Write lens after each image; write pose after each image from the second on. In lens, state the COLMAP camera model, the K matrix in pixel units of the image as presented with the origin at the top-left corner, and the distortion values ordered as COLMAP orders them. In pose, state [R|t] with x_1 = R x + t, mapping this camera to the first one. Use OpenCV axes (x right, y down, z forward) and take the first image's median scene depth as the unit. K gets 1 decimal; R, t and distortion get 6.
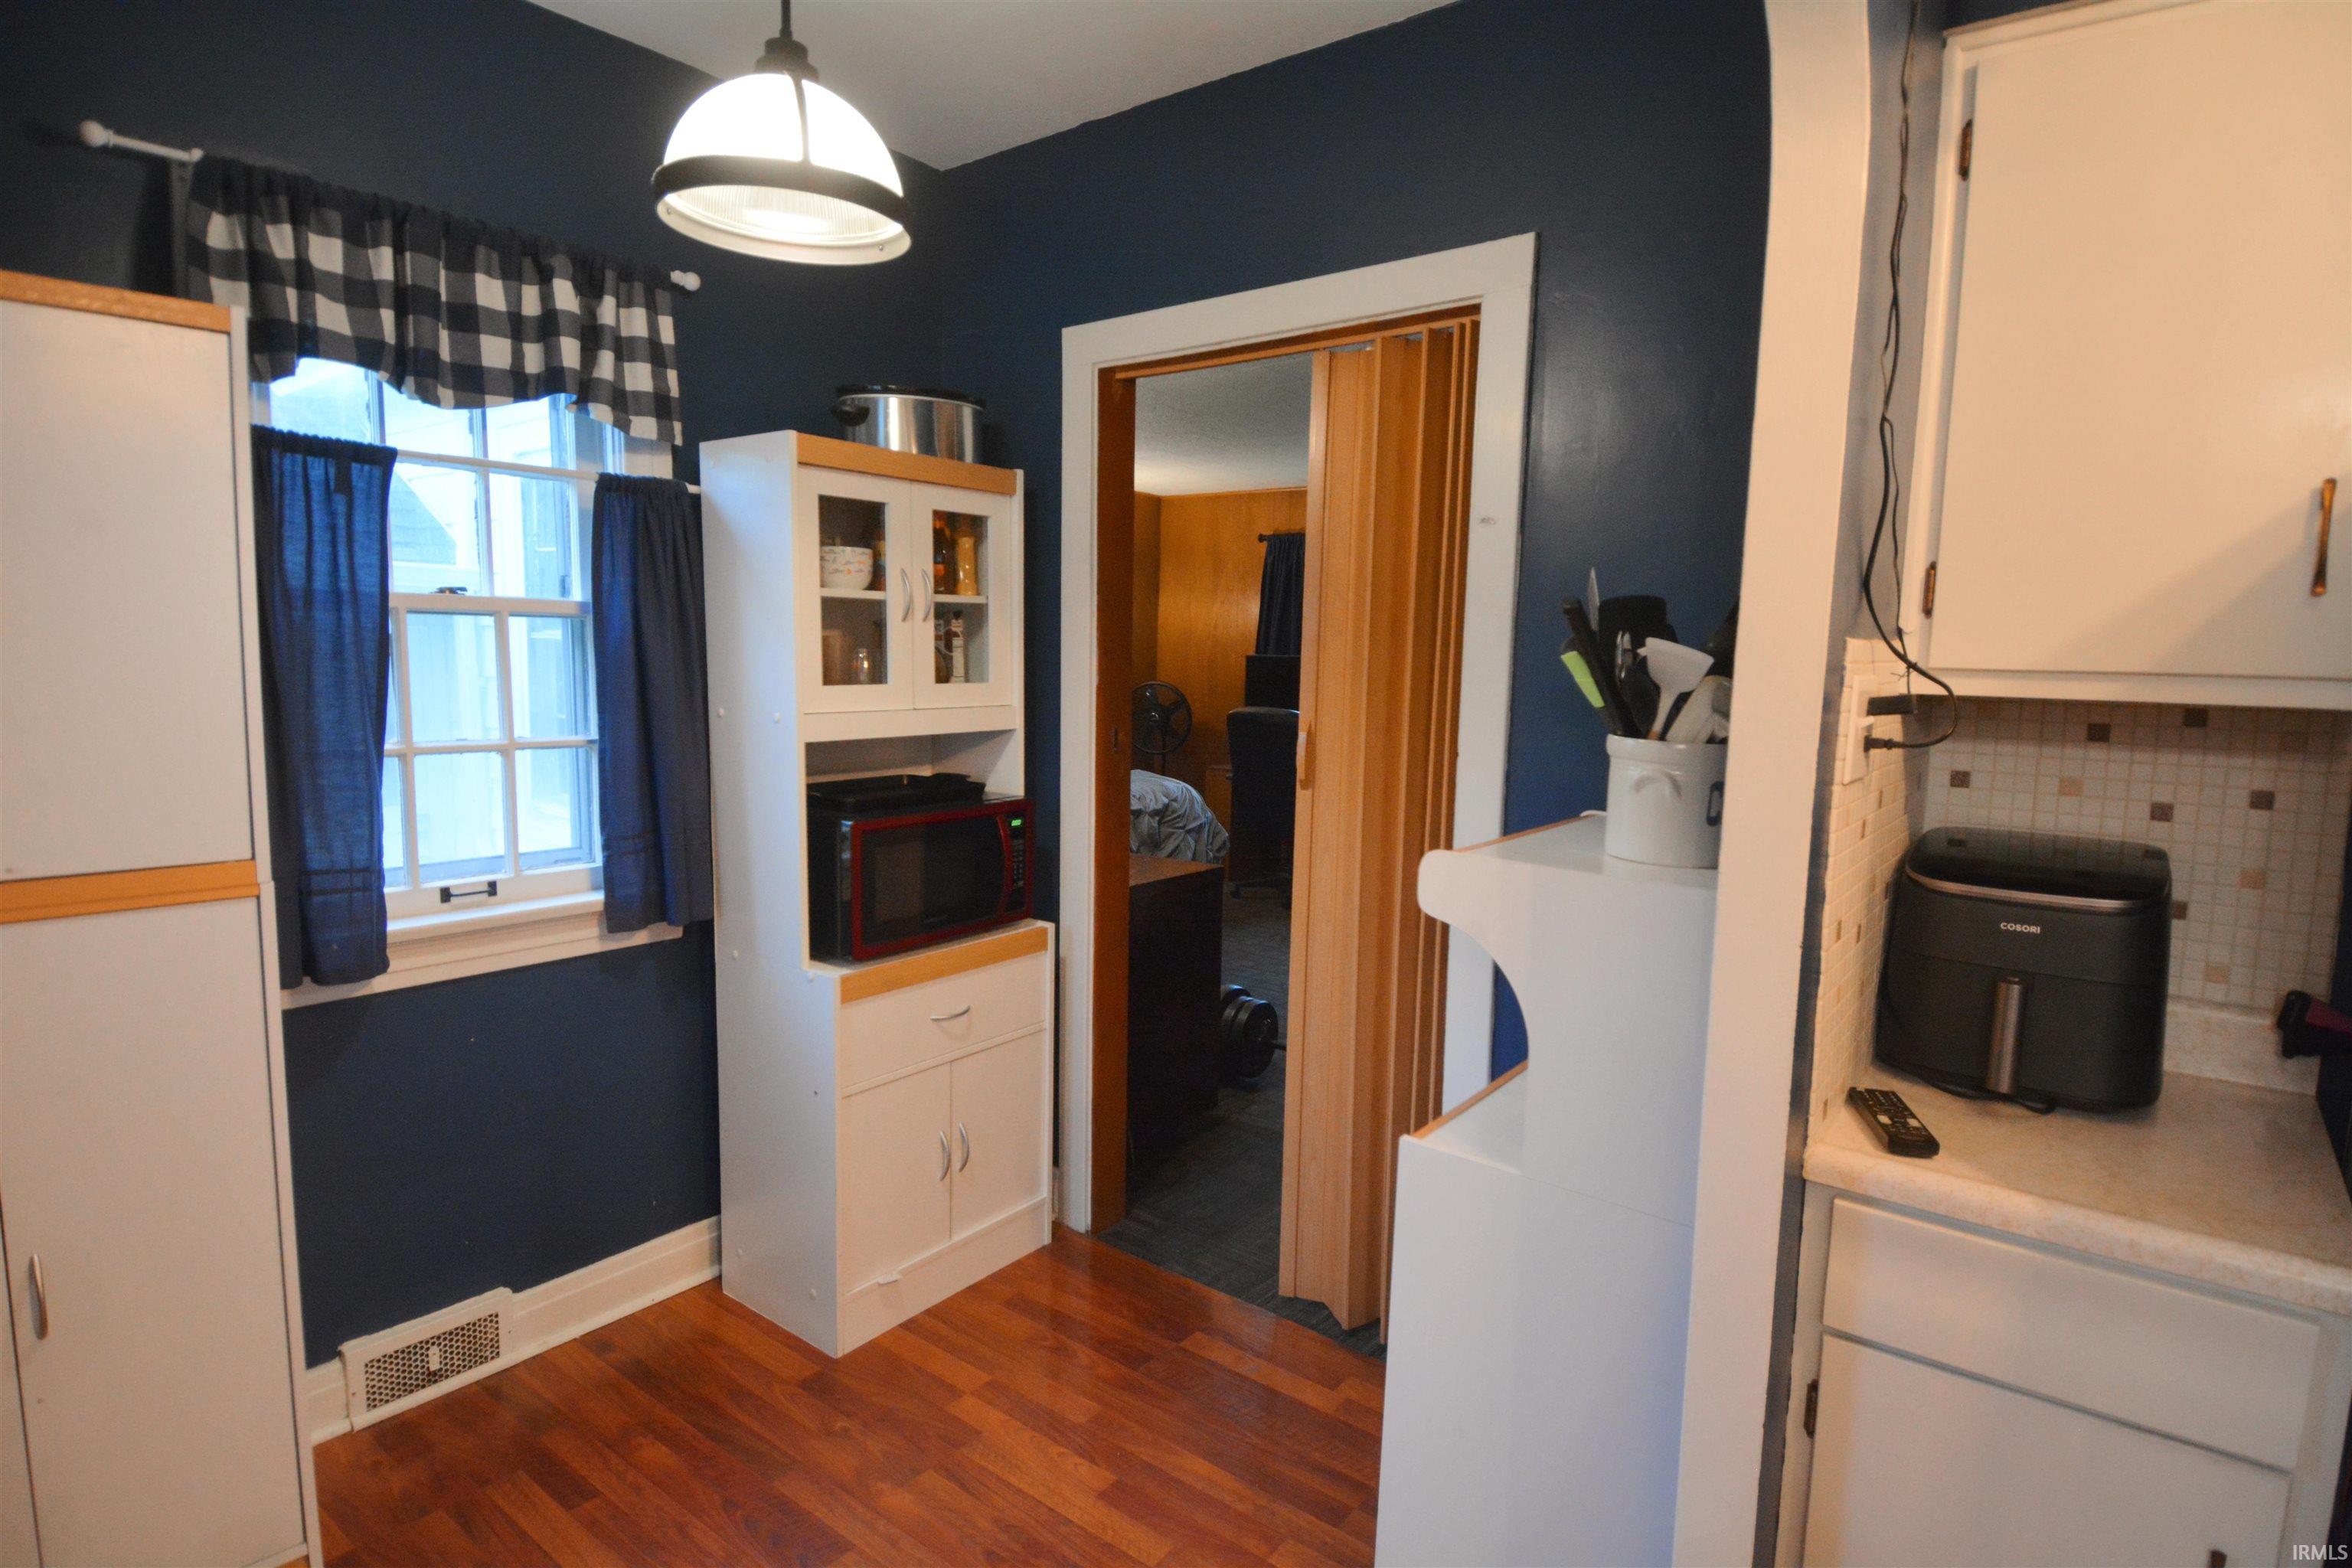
lens RADIAL K [[1222.7, 0, 1175.0], [0, 1222.7, 788.8], [0, 0, 1]] dist [0.000248, -0.019495]
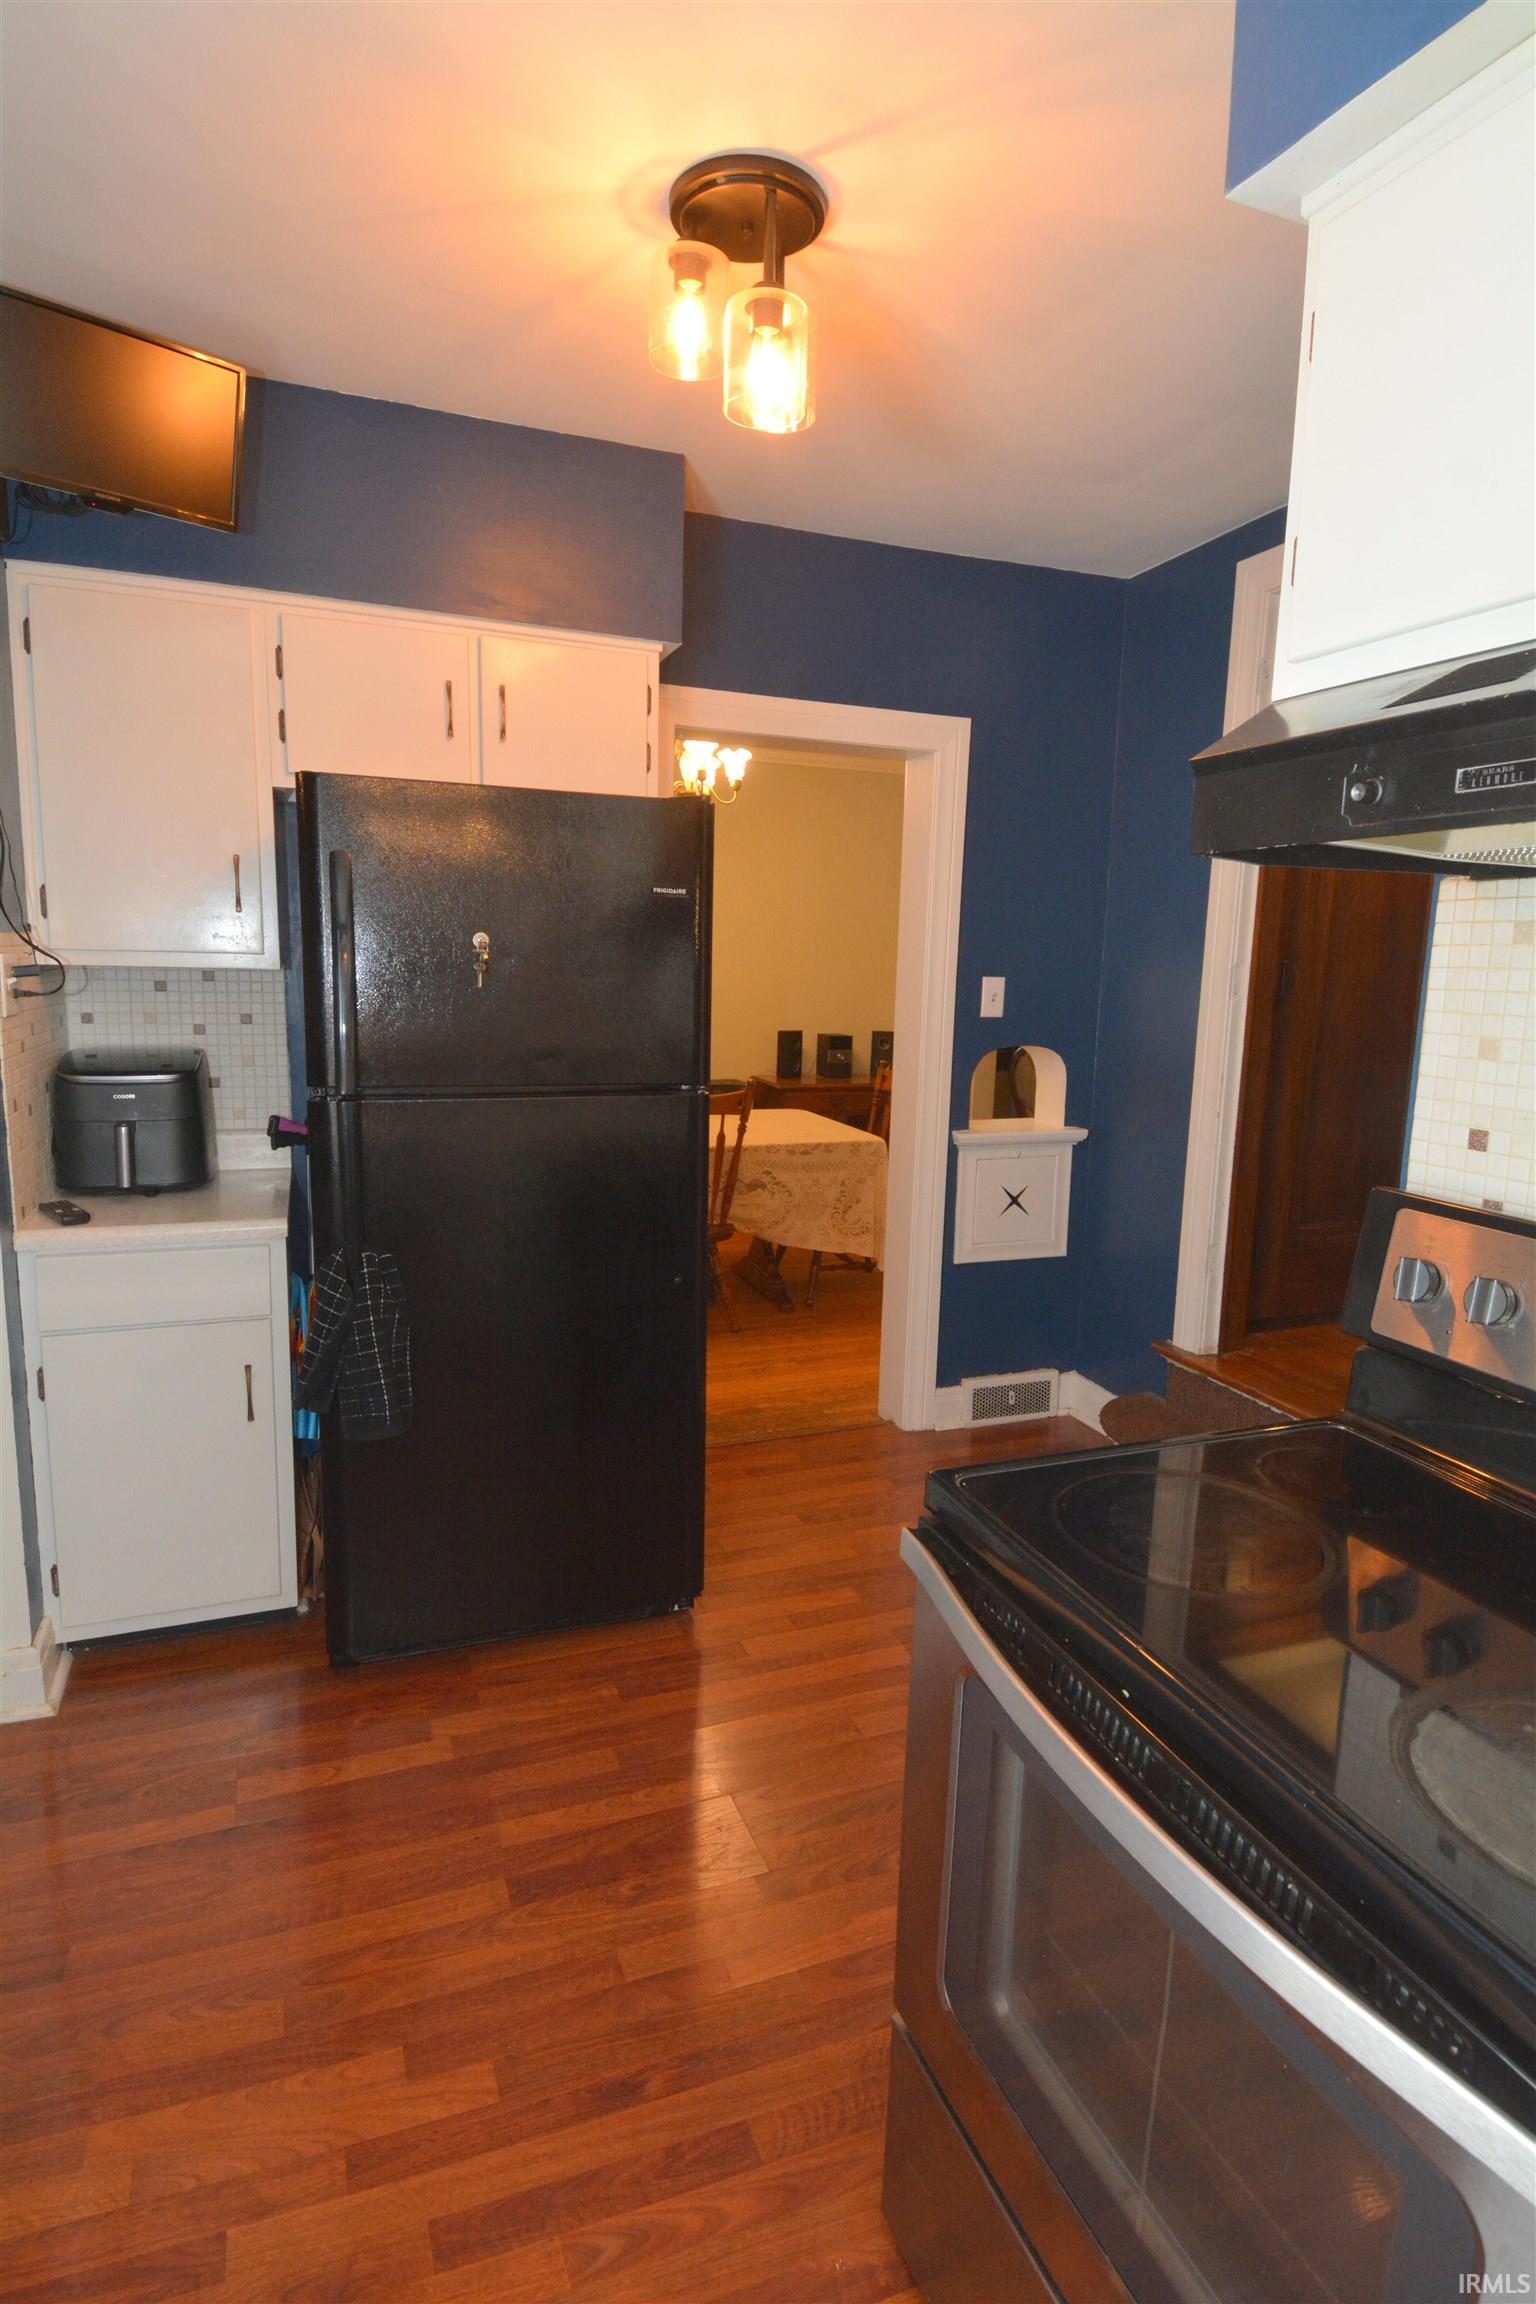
lens RADIAL K [[1197.8, 0, 776.7], [0, 1197.8, 1148.8], [0, 0, 1]] dist [0.000248, -0.019495]
pose [[0.502854, -0.143012, 0.852458, -0.301218], [0.085737, 0.989607, 0.115446, 0.065352], [-0.860109, 0.015035, 0.509889, -0.657022]]
